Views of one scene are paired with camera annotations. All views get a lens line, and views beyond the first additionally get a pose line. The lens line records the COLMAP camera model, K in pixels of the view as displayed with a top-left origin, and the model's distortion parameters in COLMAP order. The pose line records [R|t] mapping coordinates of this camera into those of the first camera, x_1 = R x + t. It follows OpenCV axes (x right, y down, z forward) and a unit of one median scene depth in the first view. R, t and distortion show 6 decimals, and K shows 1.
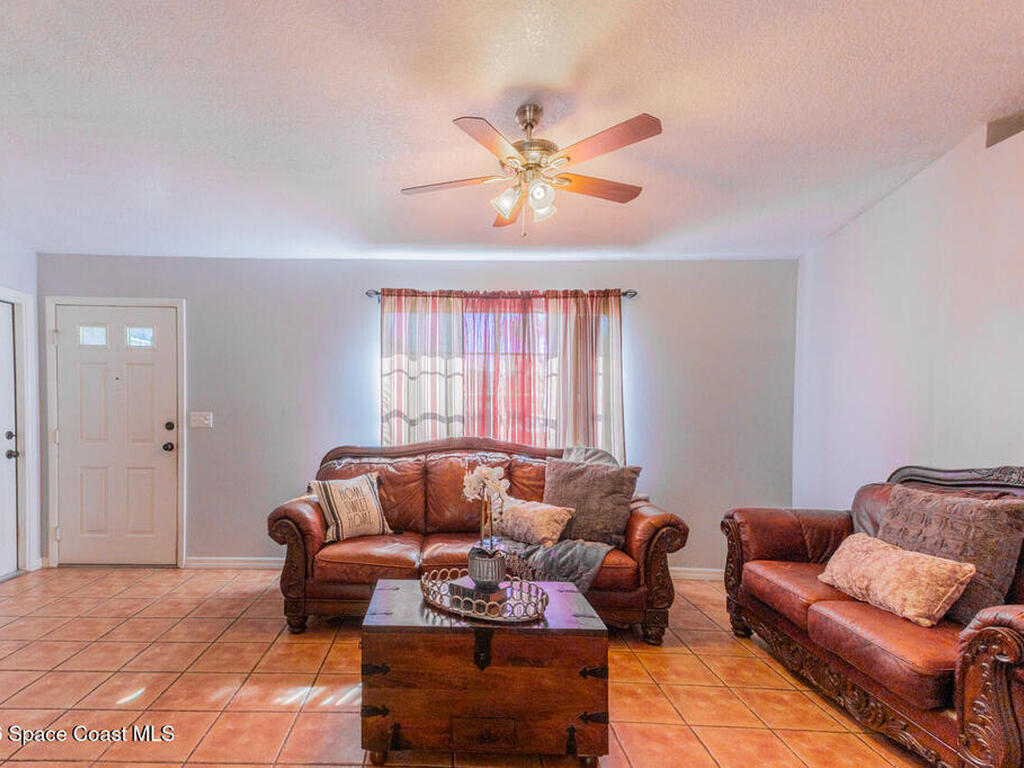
lens RADIAL K [[527.4, 0, 505.7], [0, 527.4, 400.6], [0, 0, 1]] dist [0.070086, -0.024497]
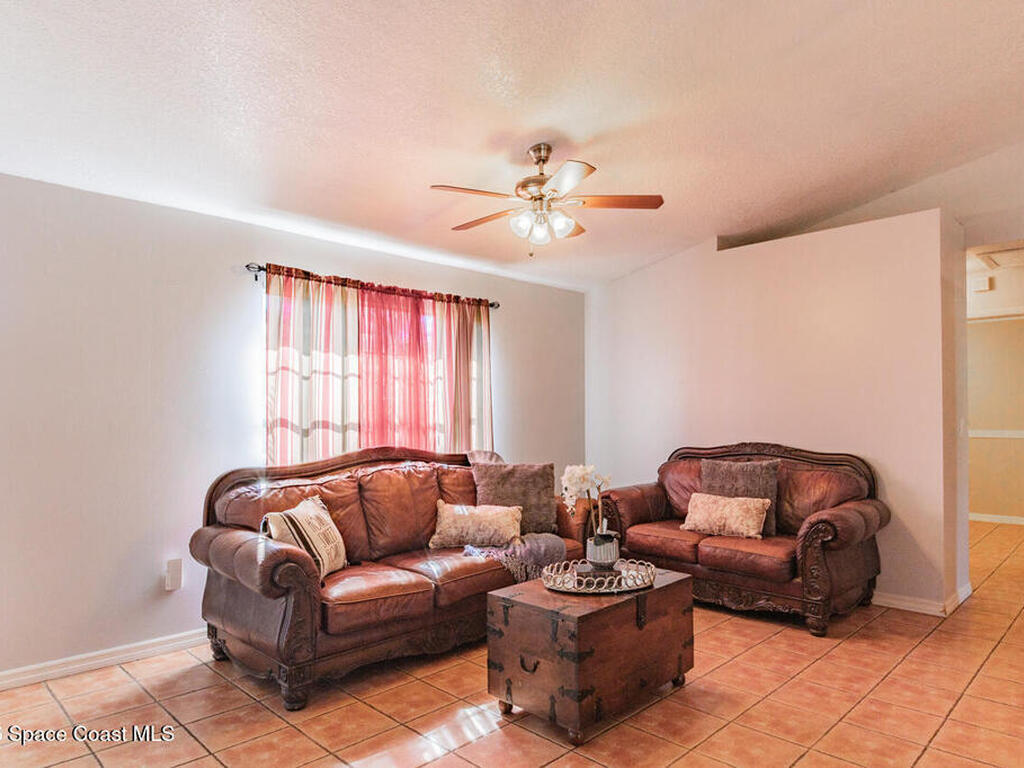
lens RADIAL K [[615.0, 0, 510.3], [0, 615.0, 375.9], [0, 0, 1]] dist [0.036726, -0.033465]
pose [[0.702627, 0.027918, 0.711010, -0.630353], [0.001721, 0.999160, -0.040932, -0.007024], [-0.711556, 0.029984, 0.701989, 0.106770]]
